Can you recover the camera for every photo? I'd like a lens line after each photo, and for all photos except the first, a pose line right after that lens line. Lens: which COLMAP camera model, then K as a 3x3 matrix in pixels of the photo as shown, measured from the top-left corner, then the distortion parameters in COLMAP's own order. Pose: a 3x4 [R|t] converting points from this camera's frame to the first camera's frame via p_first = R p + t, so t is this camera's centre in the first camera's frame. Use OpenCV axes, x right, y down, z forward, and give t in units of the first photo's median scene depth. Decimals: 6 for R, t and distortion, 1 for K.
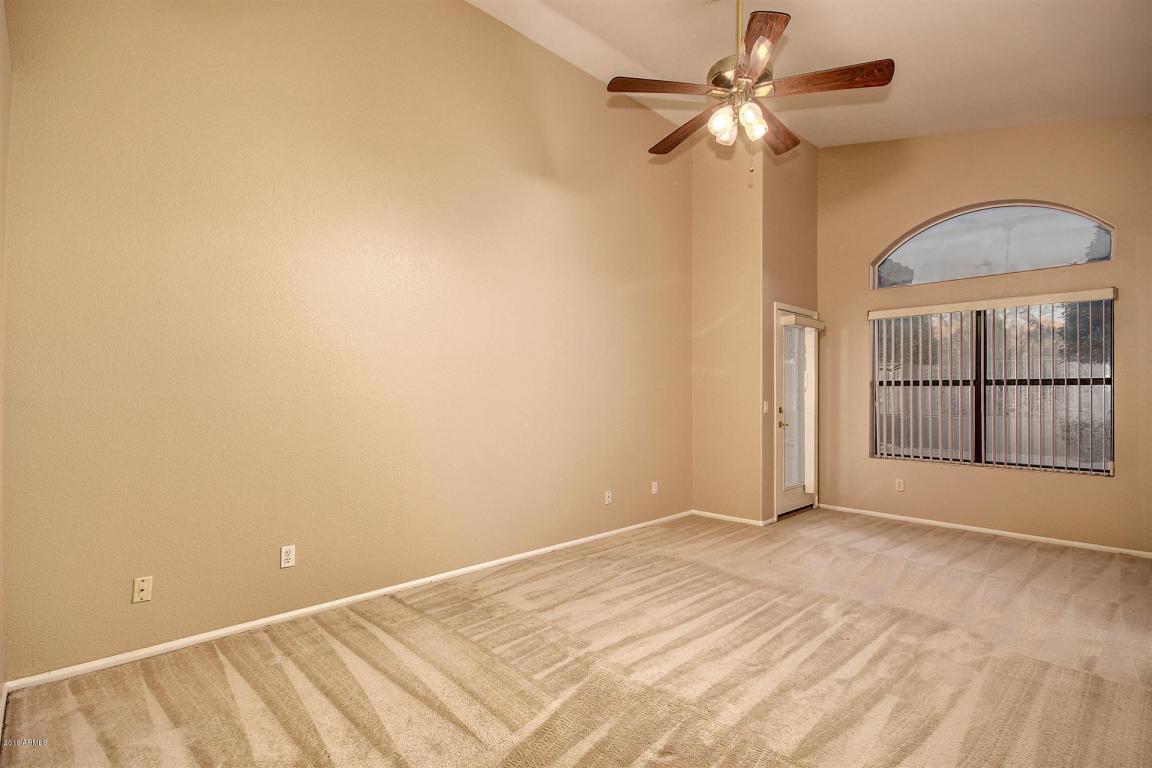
lens RADIAL K [[541.5, 0, 580.6], [0, 541.5, 388.9], [0, 0, 1]] dist [-0.000906, -0.004759]
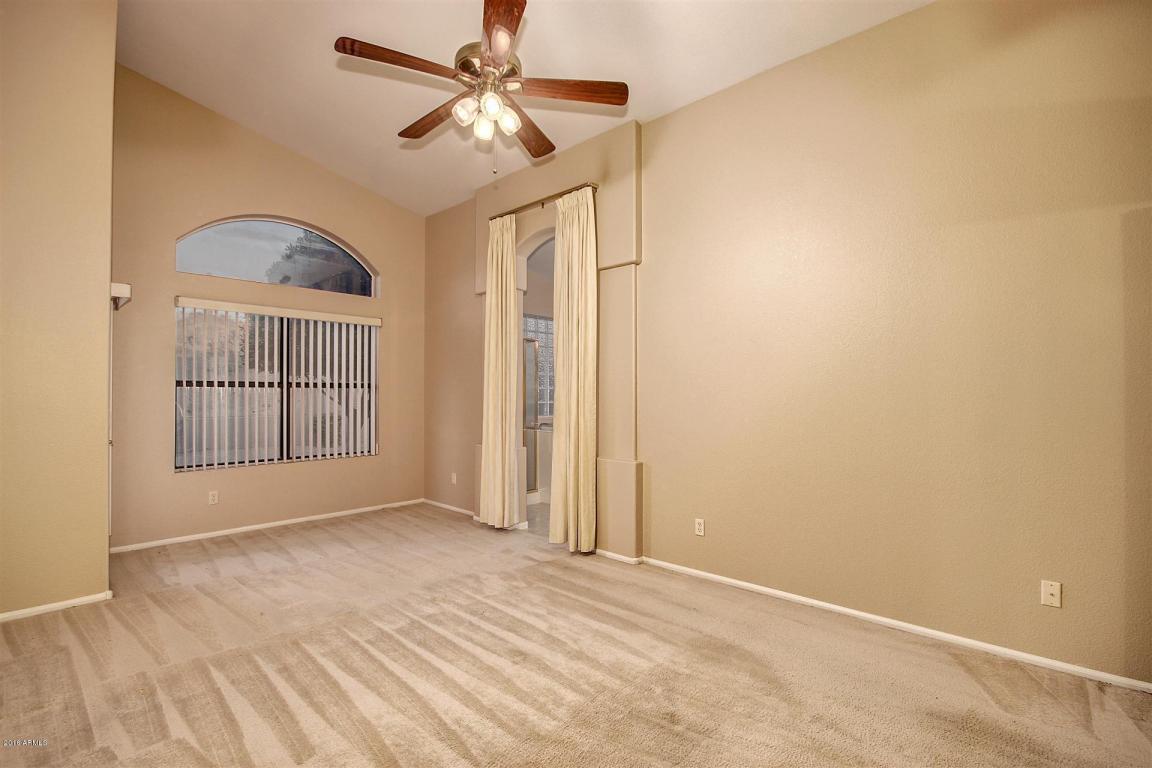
lens RADIAL K [[541.5, 0, 579.7], [0, 541.5, 385.0], [0, 0, 1]] dist [-0.000906, -0.004759]
pose [[-0.068116, 0.013355, 0.997588, -0.420066], [-0.006062, 0.999886, -0.013800, -0.000019], [-0.997659, -0.006988, -0.068027, 0.558092]]
